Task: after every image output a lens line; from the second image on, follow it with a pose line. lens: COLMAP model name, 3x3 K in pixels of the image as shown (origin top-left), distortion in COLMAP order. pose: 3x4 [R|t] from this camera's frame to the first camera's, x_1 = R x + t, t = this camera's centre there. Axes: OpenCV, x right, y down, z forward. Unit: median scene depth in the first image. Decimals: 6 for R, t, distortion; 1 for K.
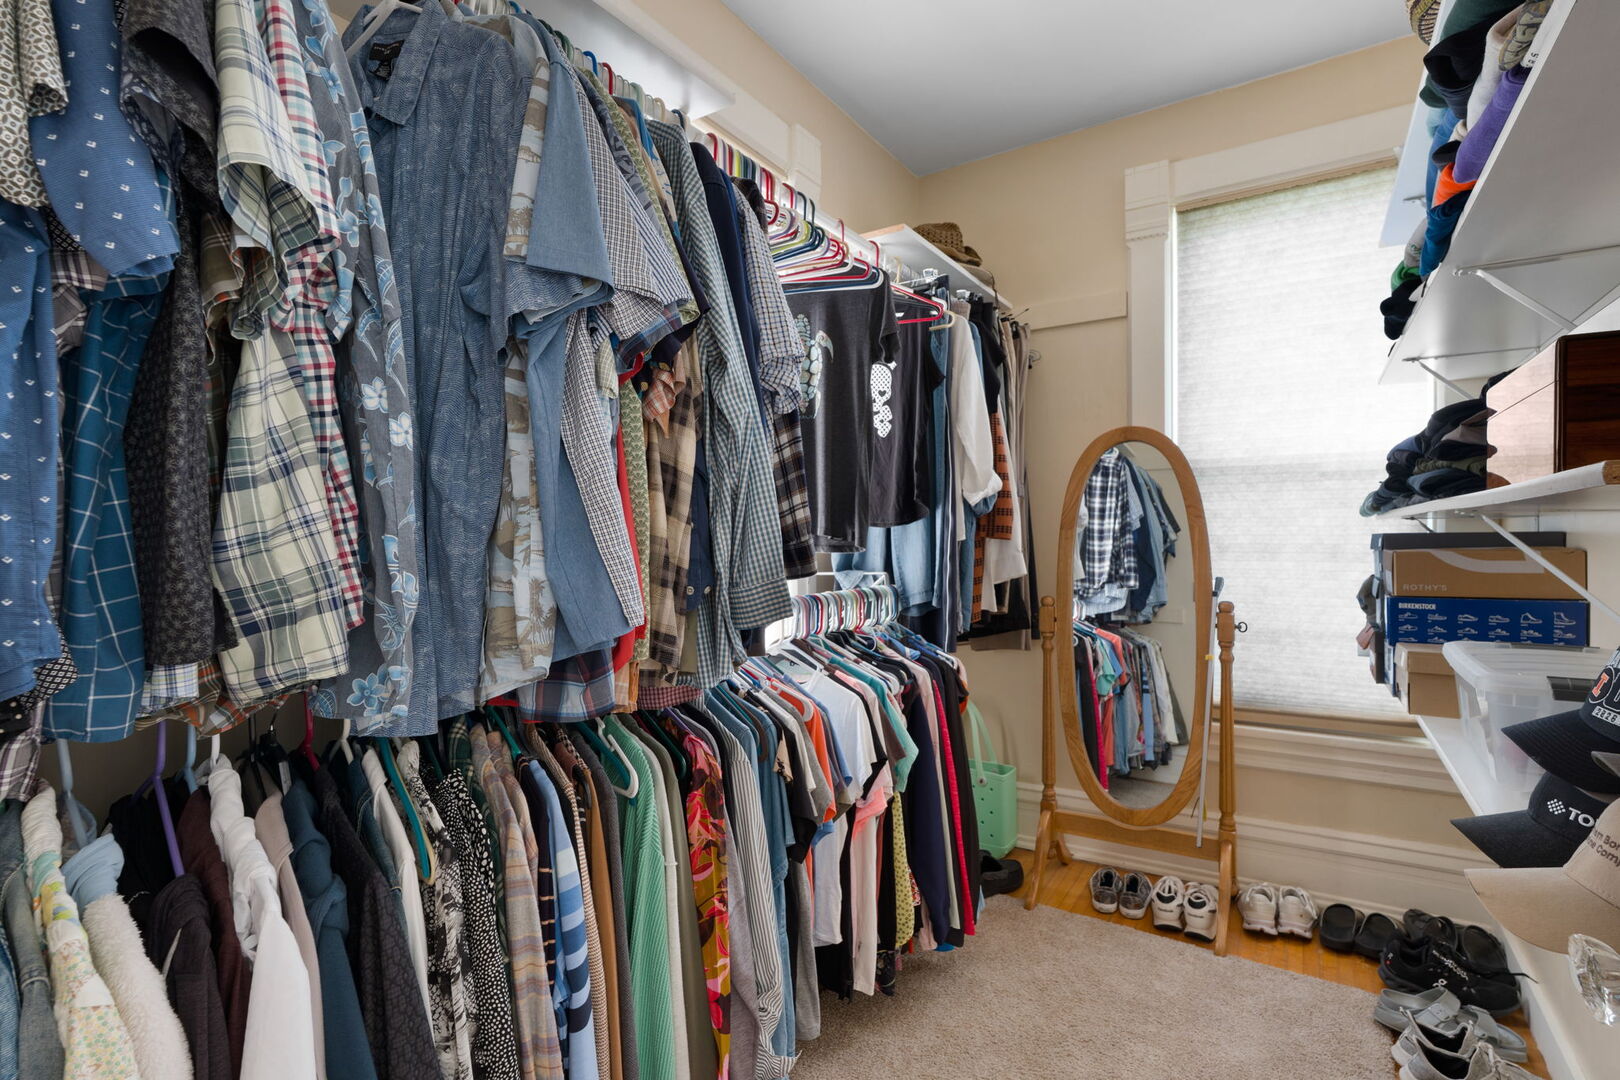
lens RADIAL K [[771.3, 0, 811.8], [0, 771.3, 538.1], [0, 0, 1]] dist [-0.001820, 0.000379]
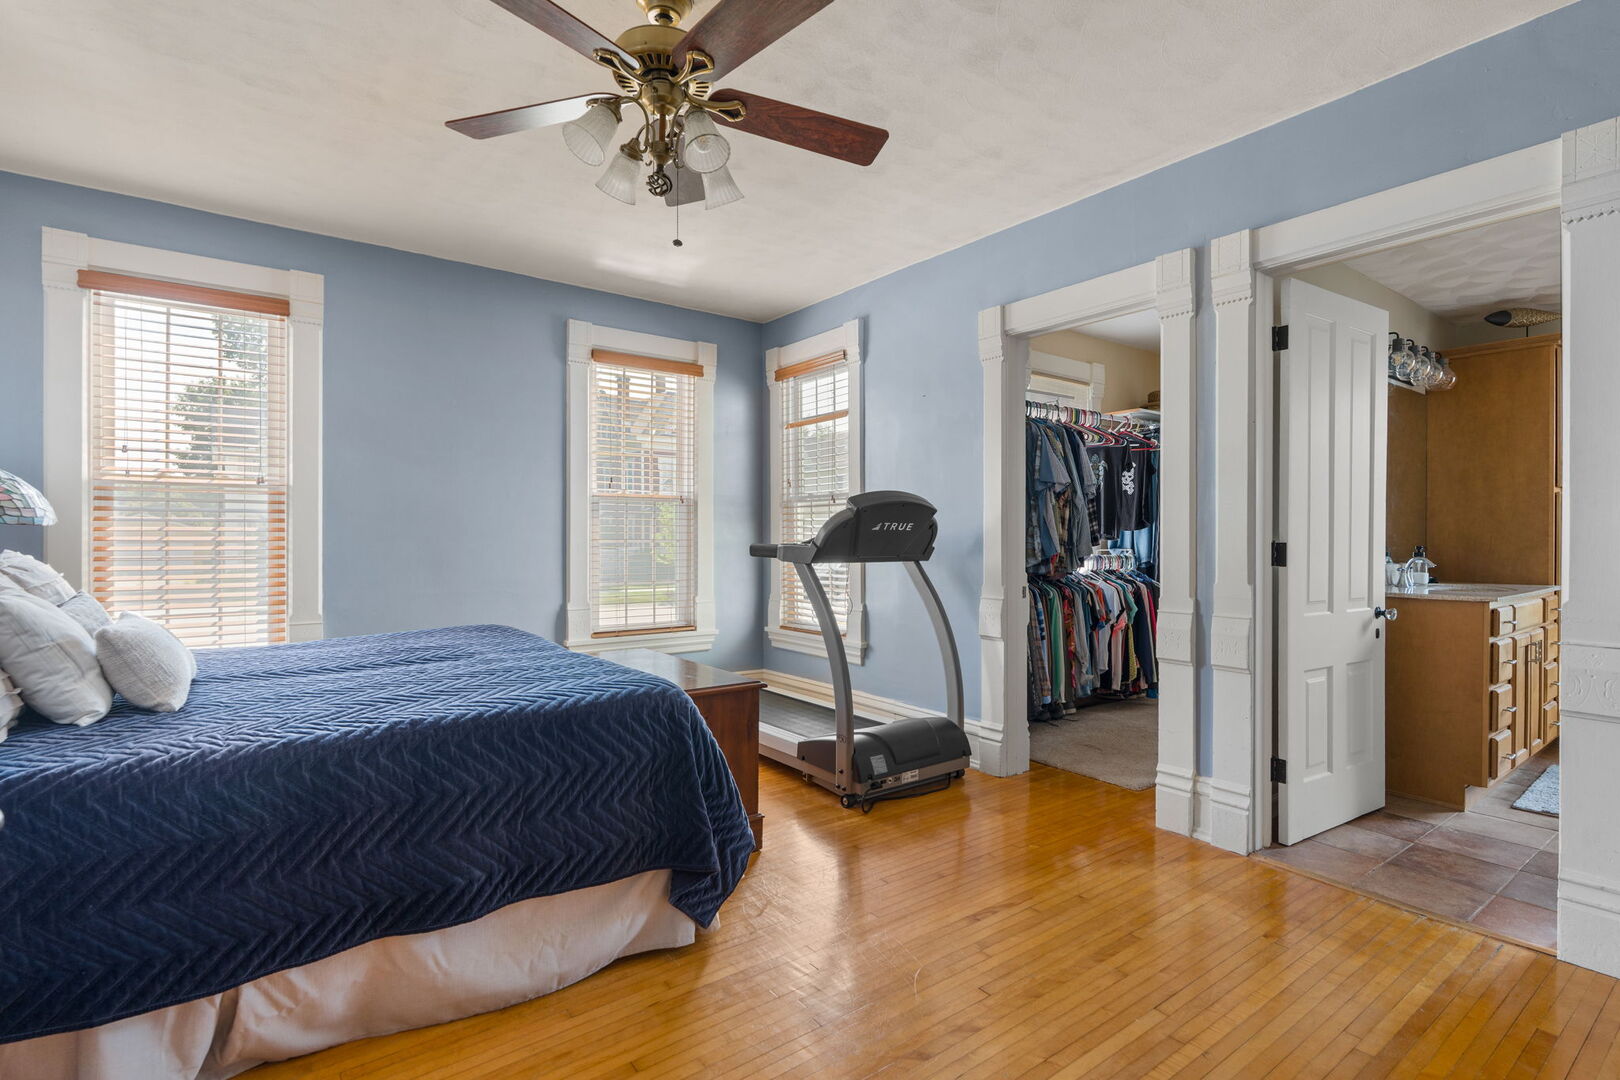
lens RADIAL K [[771.3, 0, 811.3], [0, 771.3, 541.8], [0, 0, 1]] dist [-0.001820, 0.000379]
pose [[0.936002, 0.008031, -0.351903, 0.008943], [-0.005588, 0.999953, 0.007956, 0.009744], [0.351950, -0.005480, 0.936003, -2.200986]]
